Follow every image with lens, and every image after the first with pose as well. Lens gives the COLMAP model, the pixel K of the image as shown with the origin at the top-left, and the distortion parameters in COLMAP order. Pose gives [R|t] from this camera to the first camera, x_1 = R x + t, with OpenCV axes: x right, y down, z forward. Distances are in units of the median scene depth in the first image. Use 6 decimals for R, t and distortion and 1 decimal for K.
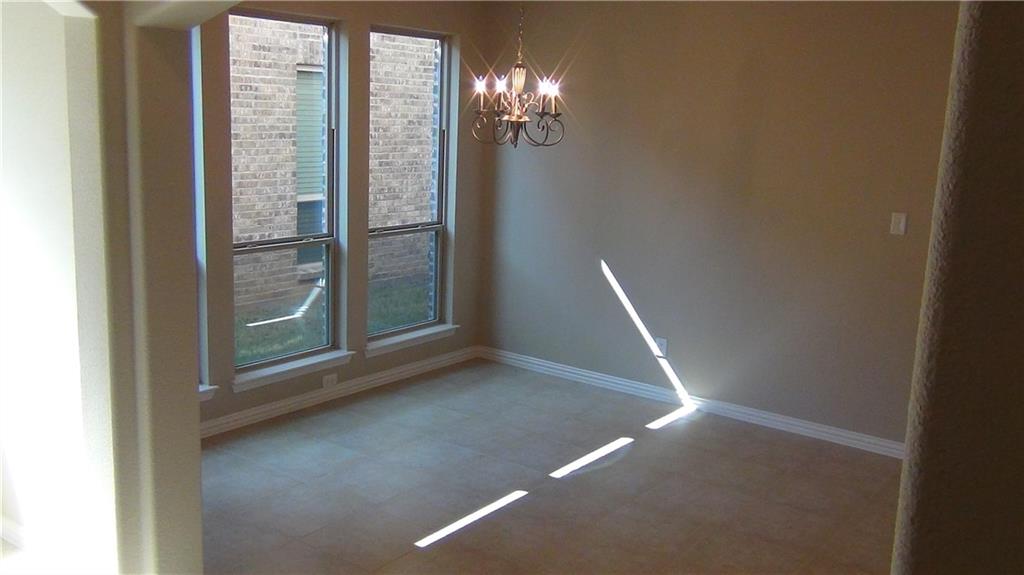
lens RADIAL K [[938.7, 0, 520.7], [0, 938.7, 291.5], [0, 0, 1]] dist [-0.000249, -0.011055]
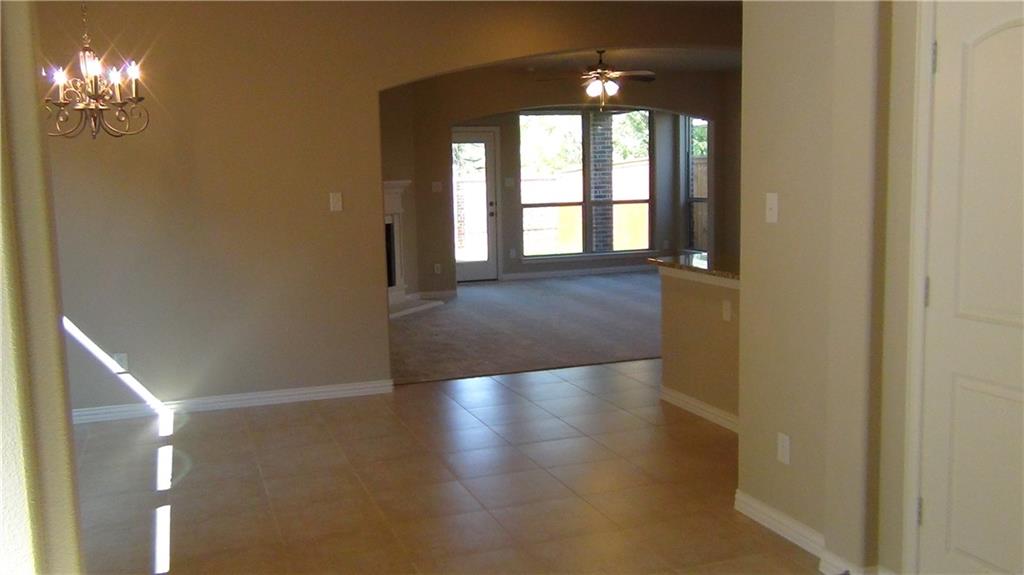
lens RADIAL K [[938.7, 0, 520.7], [0, 938.7, 291.5], [0, 0, 1]] dist [-0.000249, -0.011055]
pose [[0.540538, -0.156931, 0.826554, -0.410728], [0.201902, 0.977936, 0.053636, 0.019848], [-0.816734, 0.137891, 0.560296, 0.125151]]
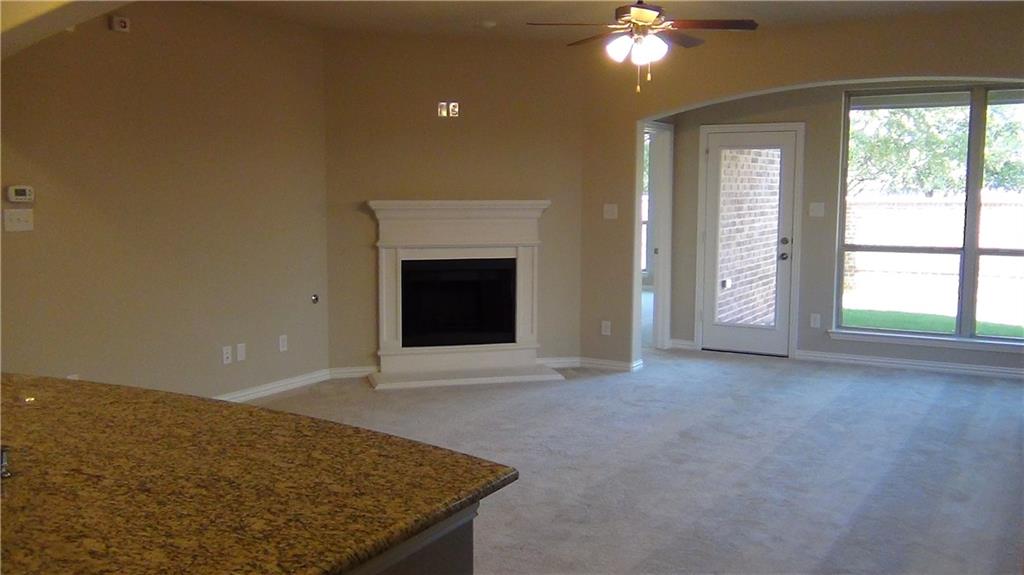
lens RADIAL K [[948.9, 0, 512.0], [0, 948.9, 287.5], [0, 0, 1]] dist [0.002276, -0.003889]
pose [[0.991728, -0.045612, 0.119980, 0.750401], [0.055885, 0.994922, -0.083704, 0.089006], [-0.115553, 0.089717, 0.989241, 0.006617]]
